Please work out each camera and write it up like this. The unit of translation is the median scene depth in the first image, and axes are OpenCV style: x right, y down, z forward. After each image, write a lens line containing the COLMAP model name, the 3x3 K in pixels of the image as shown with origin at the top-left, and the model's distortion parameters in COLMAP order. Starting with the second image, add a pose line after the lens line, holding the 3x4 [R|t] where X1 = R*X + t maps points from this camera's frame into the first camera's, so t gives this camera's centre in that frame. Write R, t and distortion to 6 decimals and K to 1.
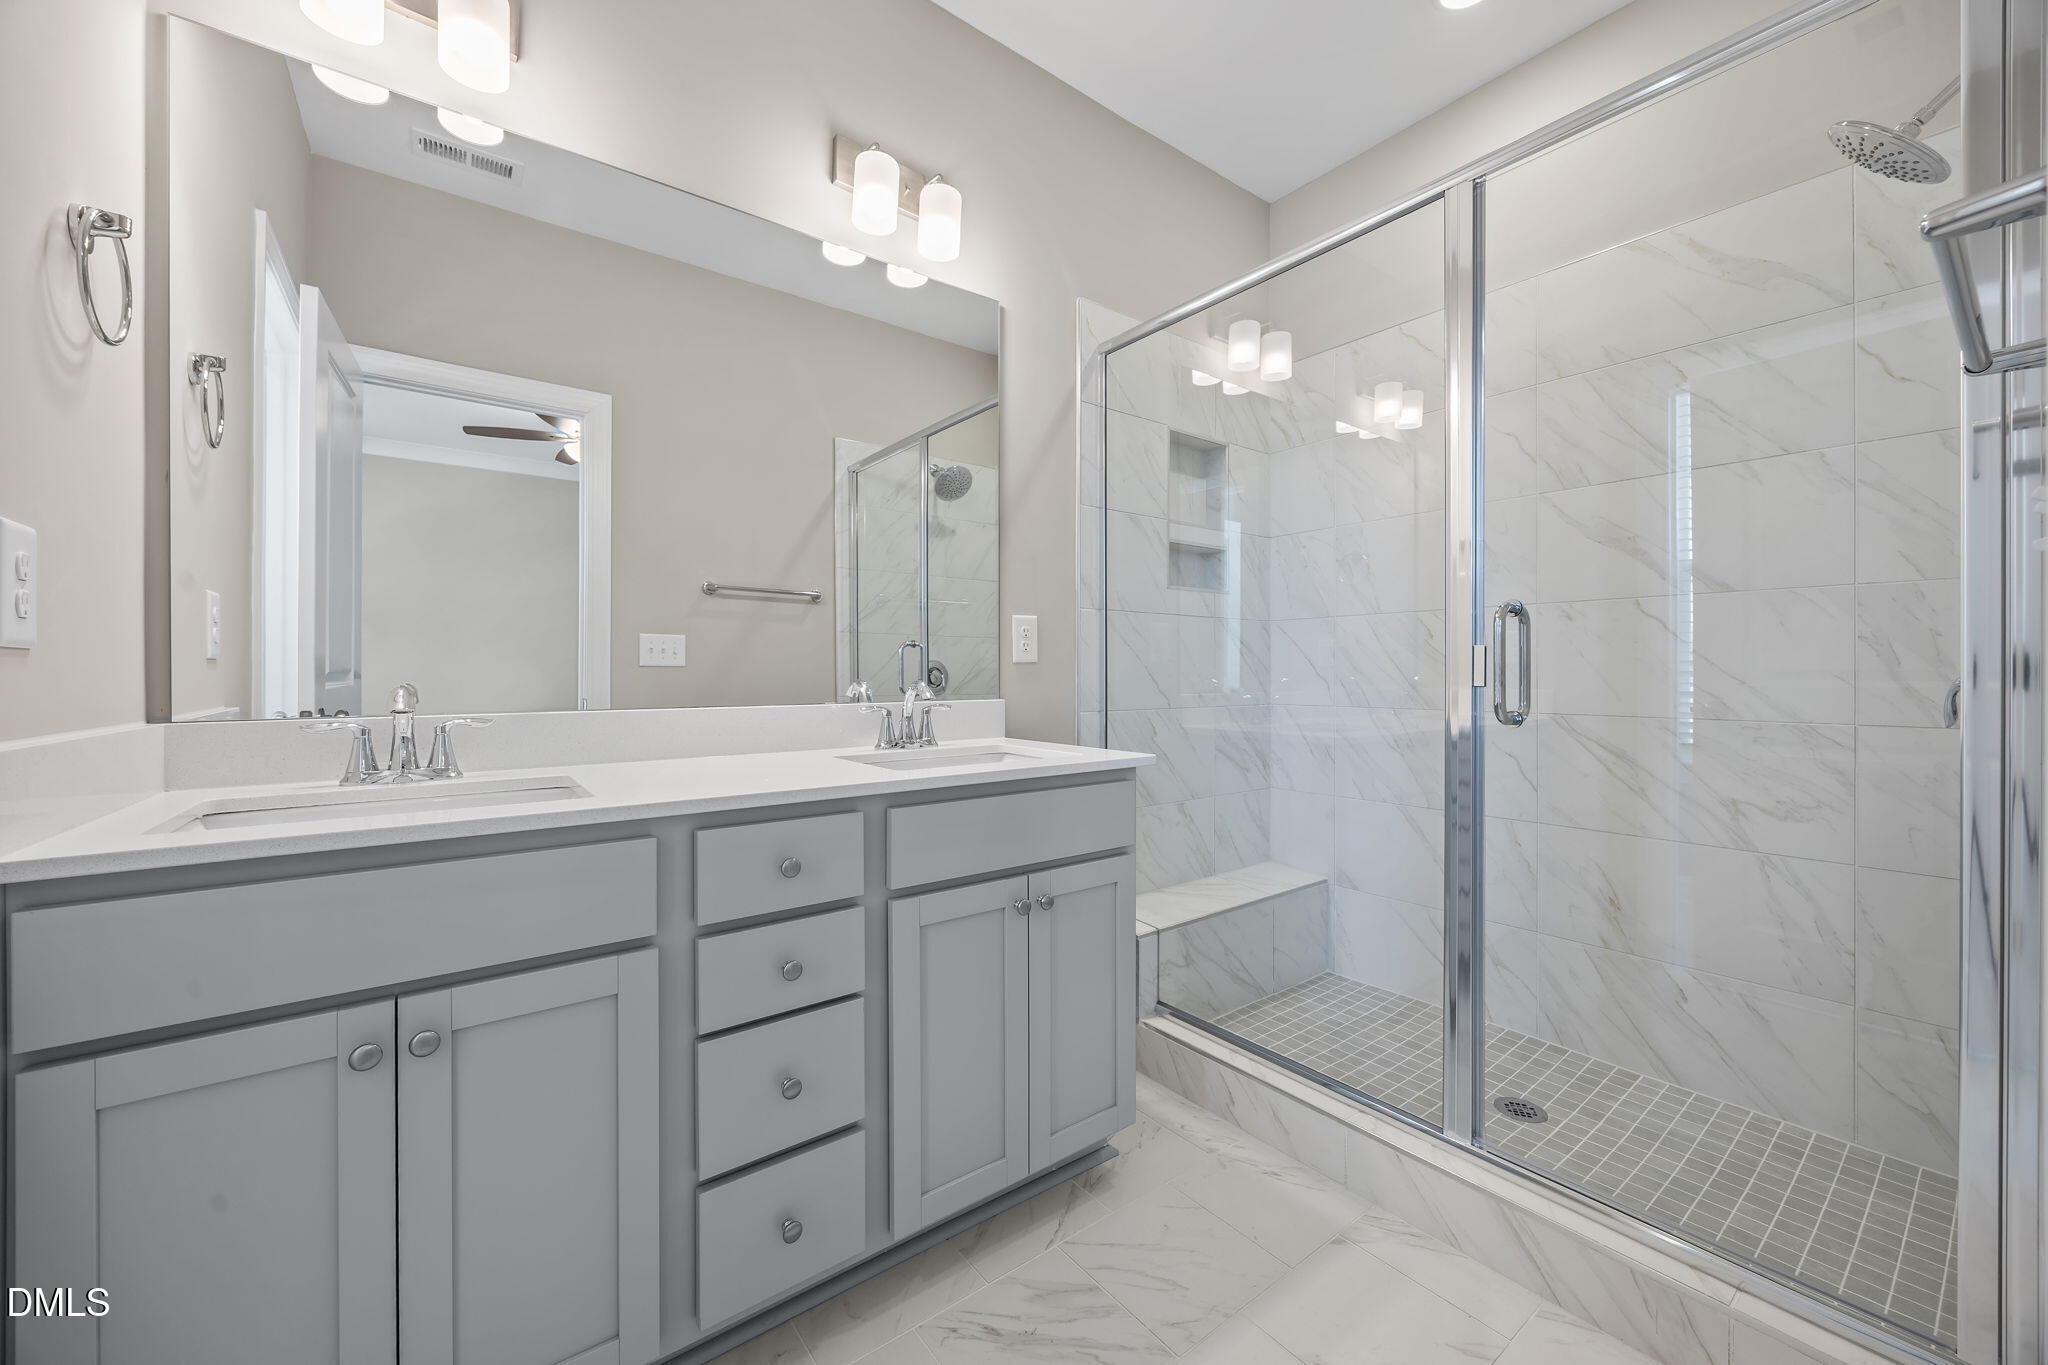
lens RADIAL K [[782.4, 0, 1025.7], [0, 782.4, 670.6], [0, 0, 1]] dist [-0.001751, 0.000034]
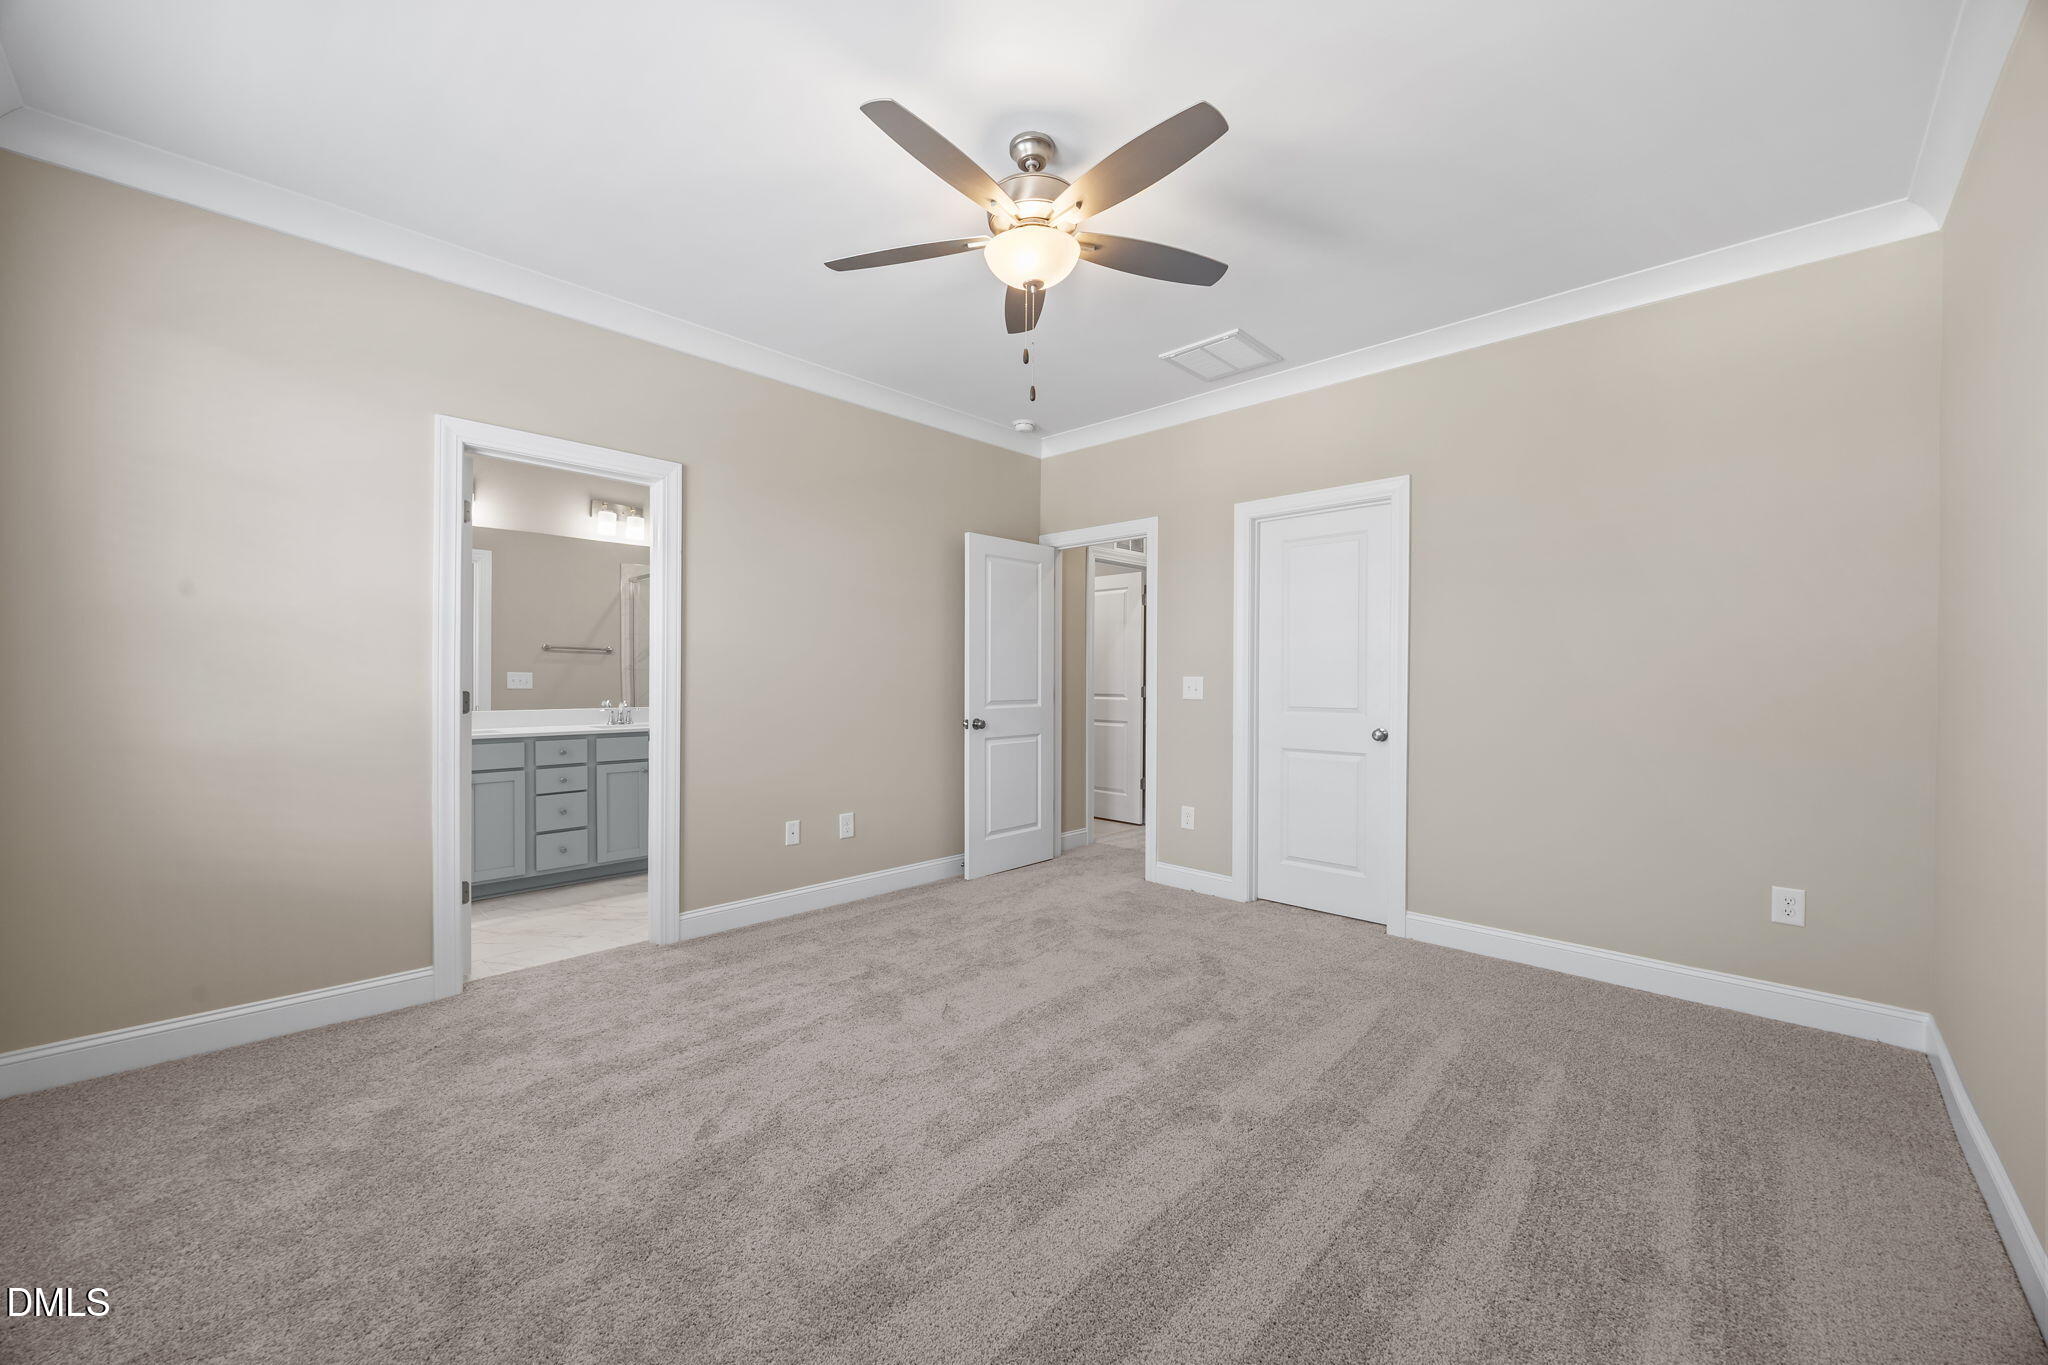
lens RADIAL K [[782.4, 0, 1025.7], [0, 782.4, 670.6], [0, 0, 1]] dist [-0.001751, 0.000034]
pose [[0.988386, 0.003132, 0.151934, 1.221763], [-0.002720, 0.999992, -0.002918, -0.123526], [-0.151942, 0.002471, 0.988386, -2.811878]]
